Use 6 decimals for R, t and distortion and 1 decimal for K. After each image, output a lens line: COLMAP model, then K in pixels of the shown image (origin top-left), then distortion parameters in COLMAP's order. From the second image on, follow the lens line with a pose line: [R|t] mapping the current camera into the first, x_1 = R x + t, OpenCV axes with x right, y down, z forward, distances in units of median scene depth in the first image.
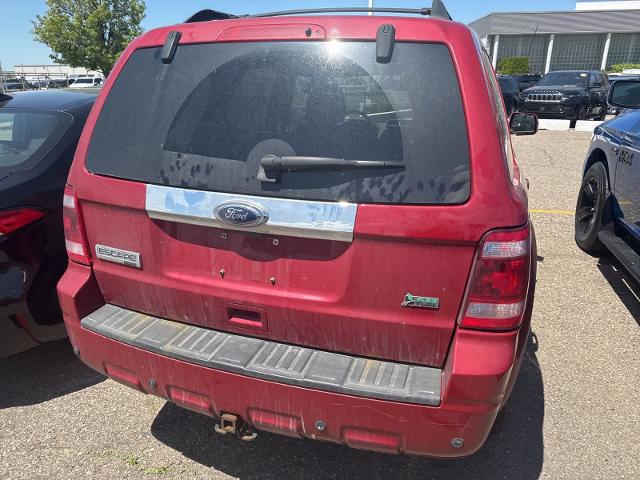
lens RADIAL K [[458.3, 0, 320.1], [0, 458.3, 242.6], [0, 0, 1]] dist [0.003457, -0.004819]
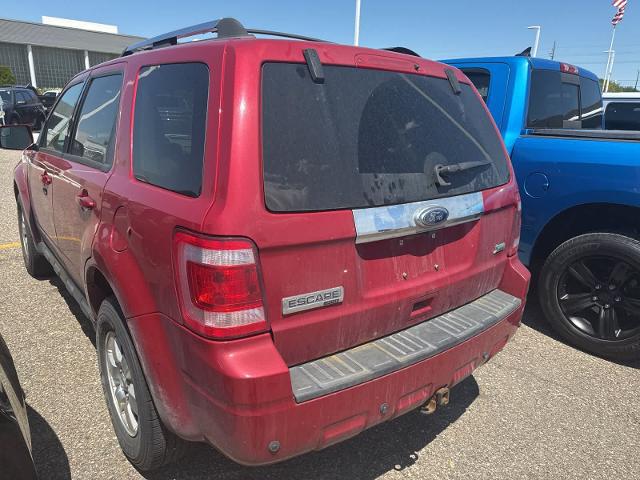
lens RADIAL K [[478.3, 0, 319.5], [0, 478.3, 237.5], [0, 0, 1]] dist [0.005698, -0.001360]
pose [[0.533590, -0.214722, 0.818032, -1.272330], [0.254315, 0.963206, 0.086942, -0.179647], [-0.806601, 0.161646, 0.568564, 0.499446]]
